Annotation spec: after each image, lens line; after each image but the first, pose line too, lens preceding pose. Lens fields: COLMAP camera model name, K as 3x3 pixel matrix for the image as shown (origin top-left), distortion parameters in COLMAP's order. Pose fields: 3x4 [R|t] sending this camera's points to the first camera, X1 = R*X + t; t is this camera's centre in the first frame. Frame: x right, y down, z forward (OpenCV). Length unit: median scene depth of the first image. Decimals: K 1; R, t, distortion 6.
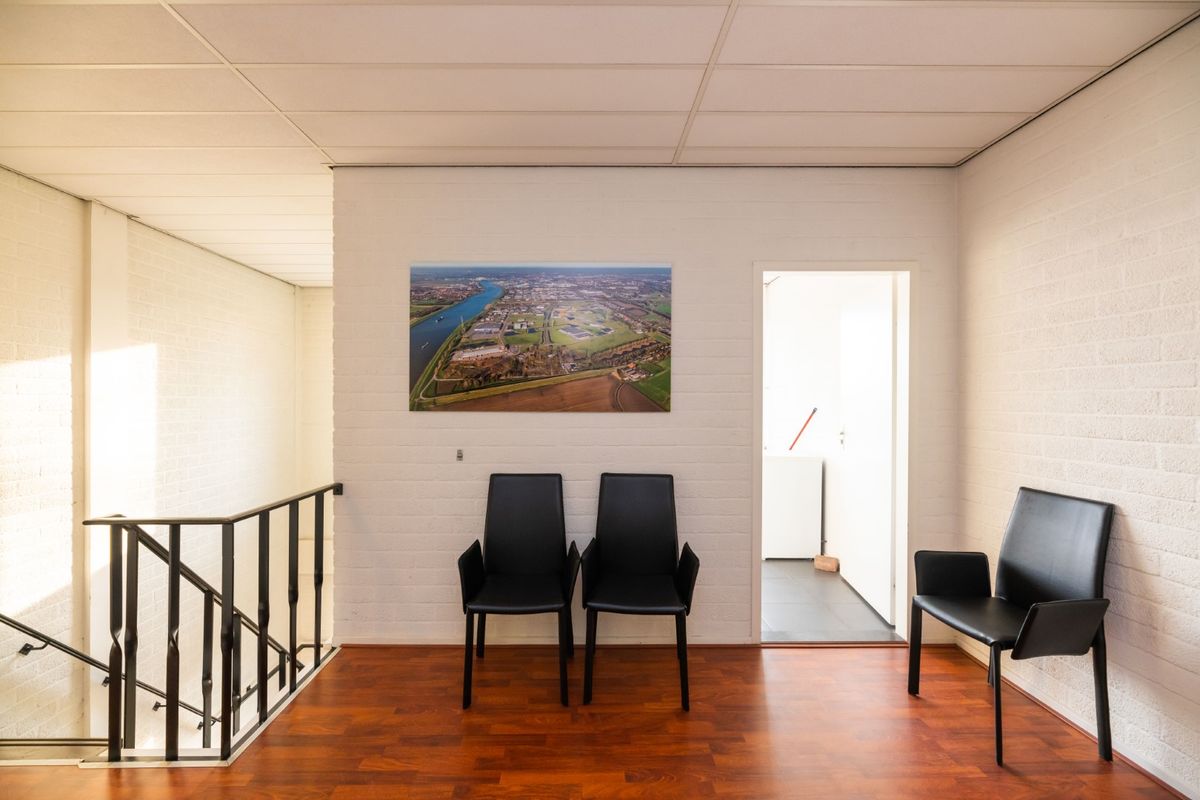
lens RADIAL K [[492.1, 0, 597.3], [0, 492.1, 400.6], [0, 0, 1]] dist [-0.002591, -0.000982]
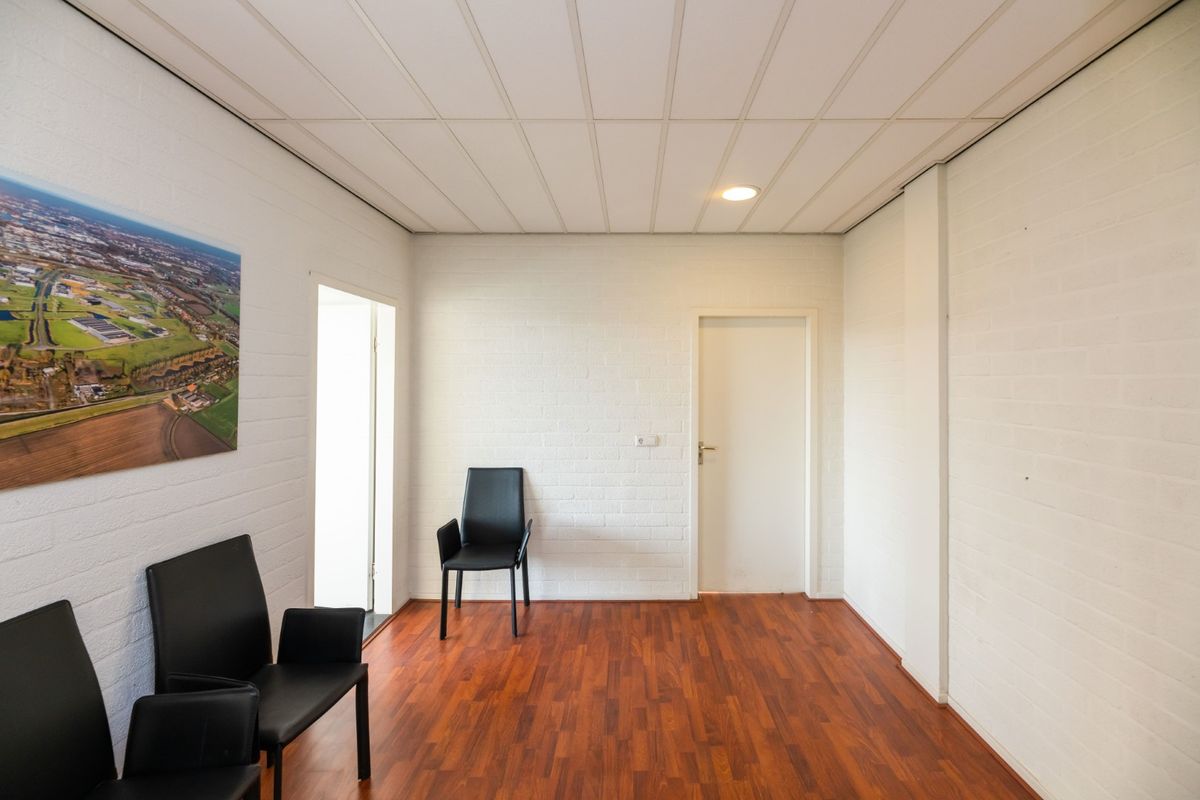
lens RADIAL K [[492.1, 0, 626.6], [0, 492.1, 378.5], [0, 0, 1]] dist [-0.002591, -0.000982]
pose [[0.030125, 0.008550, 0.999510, -0.572273], [-0.001855, 0.999962, -0.008497, -0.079344], [-0.999544, -0.001598, 0.030140, 0.397165]]
